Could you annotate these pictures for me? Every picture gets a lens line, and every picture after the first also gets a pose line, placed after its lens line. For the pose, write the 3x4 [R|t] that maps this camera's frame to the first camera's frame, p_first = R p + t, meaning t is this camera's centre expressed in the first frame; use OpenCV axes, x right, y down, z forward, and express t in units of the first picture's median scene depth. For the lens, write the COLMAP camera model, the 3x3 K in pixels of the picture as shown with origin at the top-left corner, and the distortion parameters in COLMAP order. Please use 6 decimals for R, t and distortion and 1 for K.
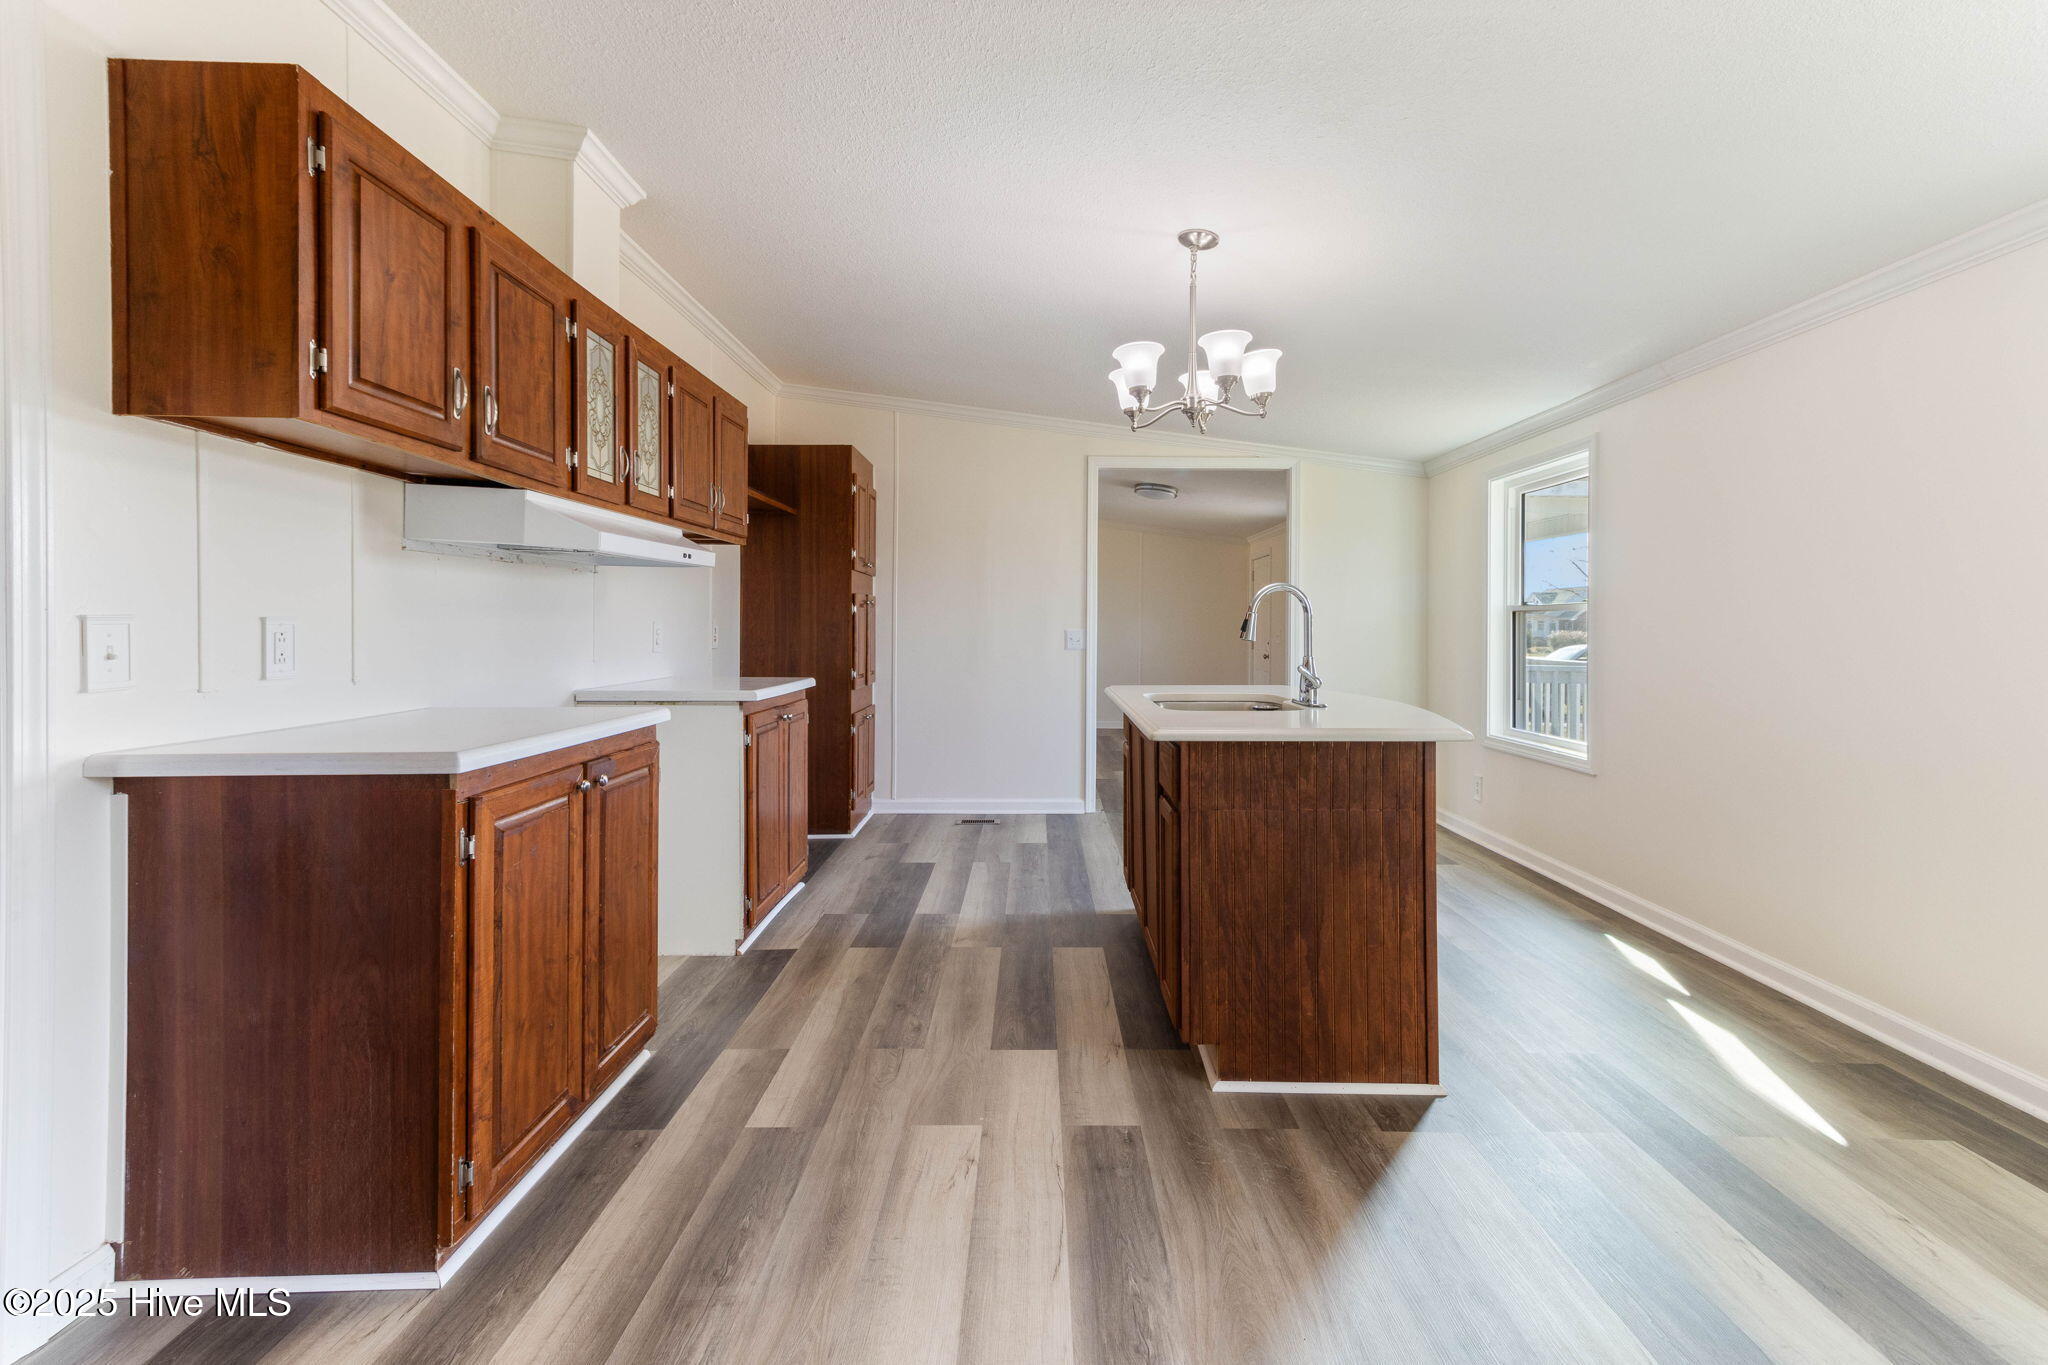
lens RADIAL K [[946.9, 0, 1027.4], [0, 946.9, 634.4], [0, 0, 1]] dist [0.018896, -0.000056]
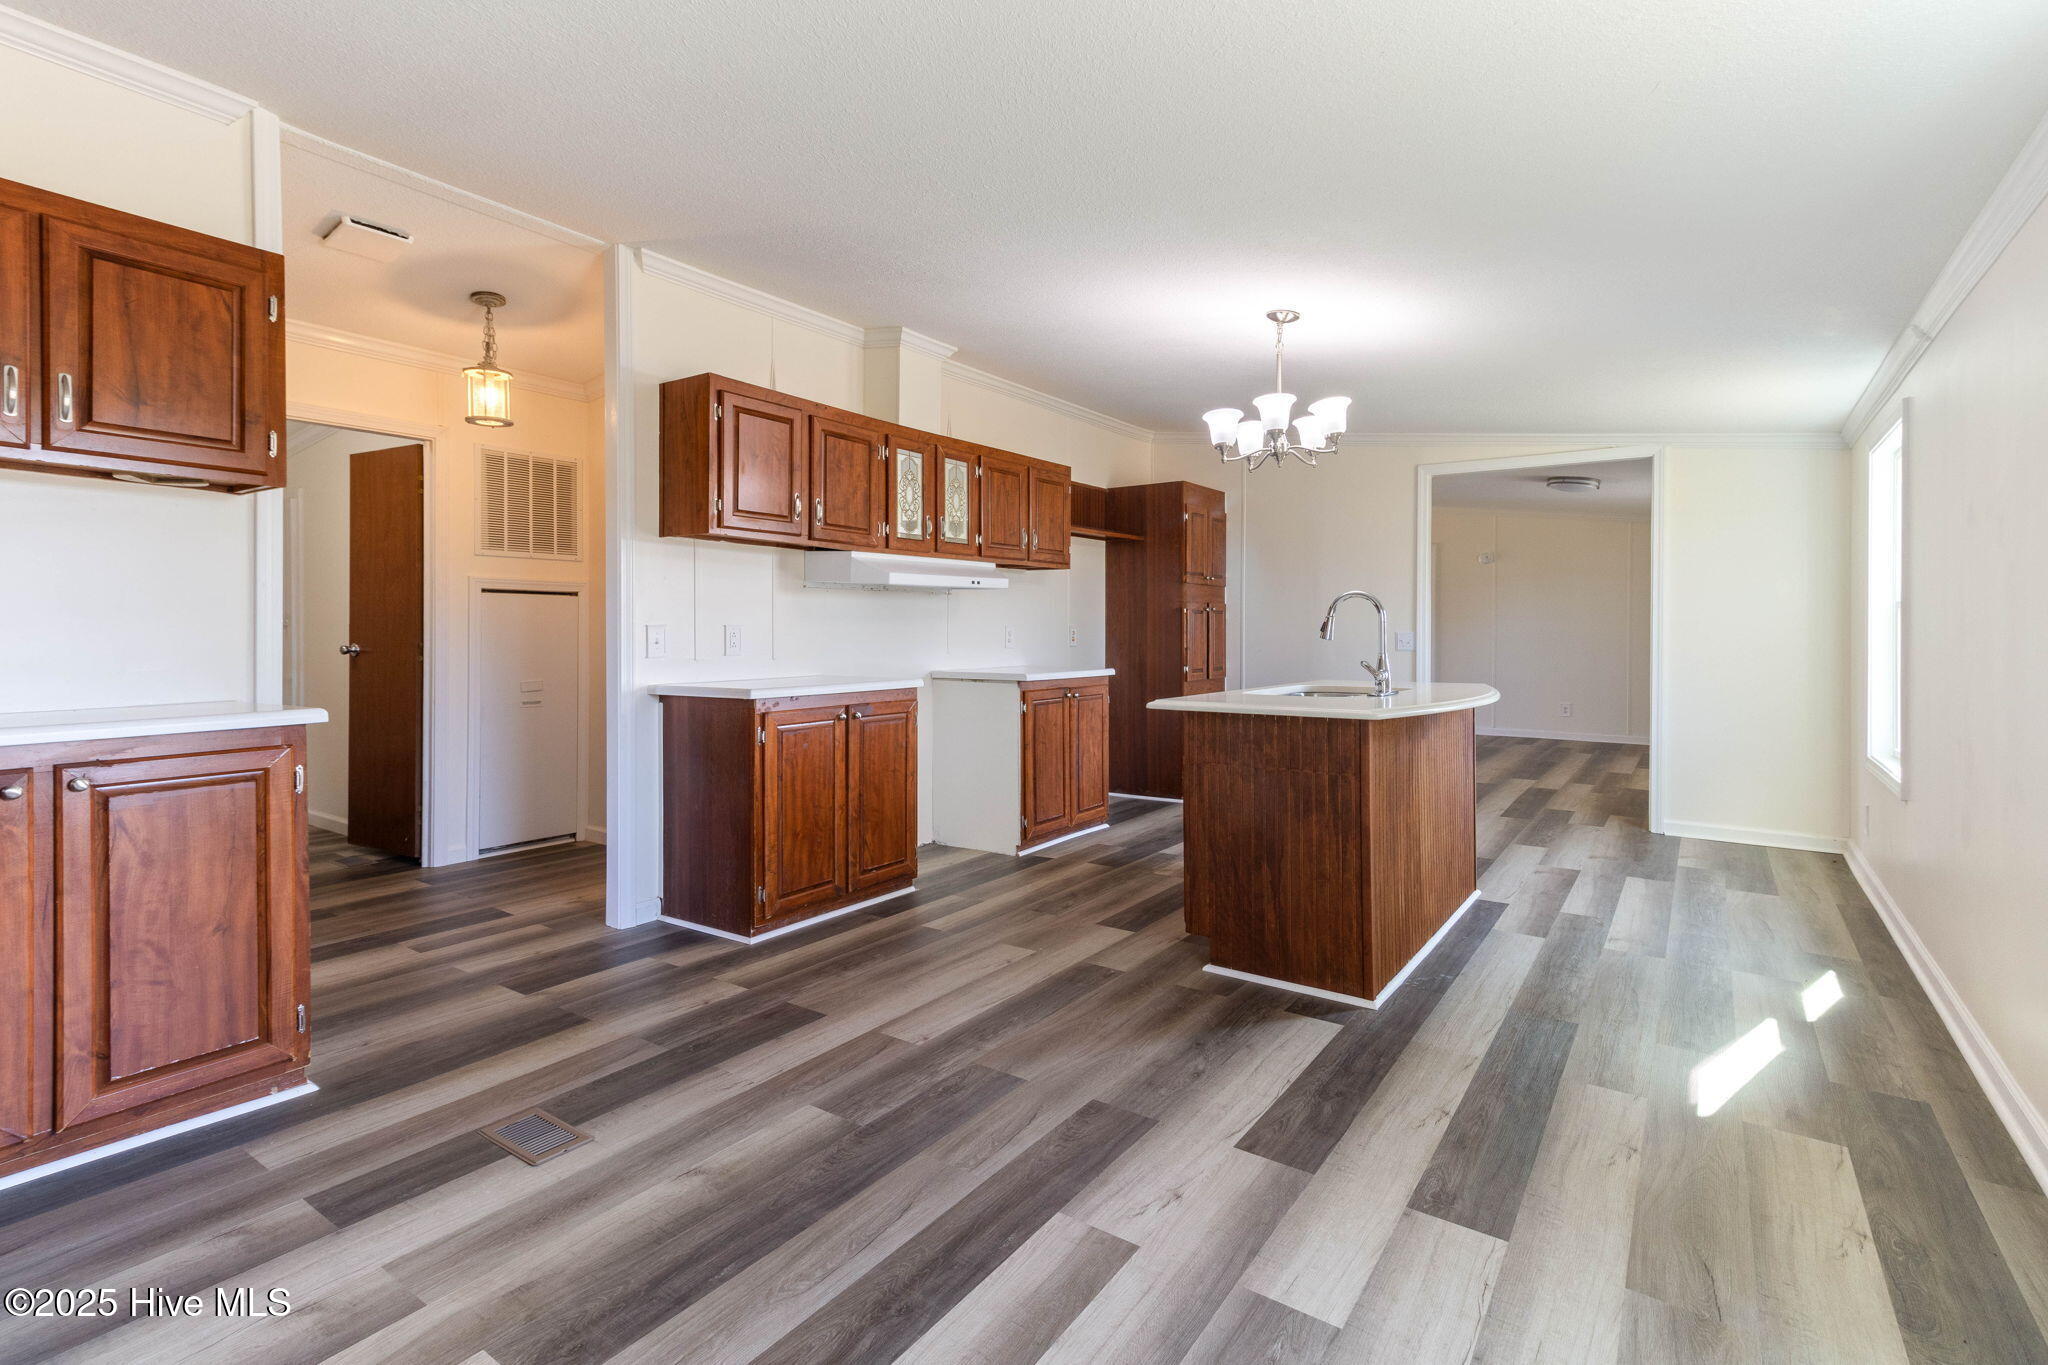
lens RADIAL K [[946.9, 0, 1027.4], [0, 946.9, 634.4], [0, 0, 1]] dist [0.018896, -0.000056]
pose [[0.823408, 0.000418, -0.567450, 0.788056], [-0.002853, 0.999990, -0.003404, 0.006760], [0.567443, 0.004421, 0.823401, -0.269938]]
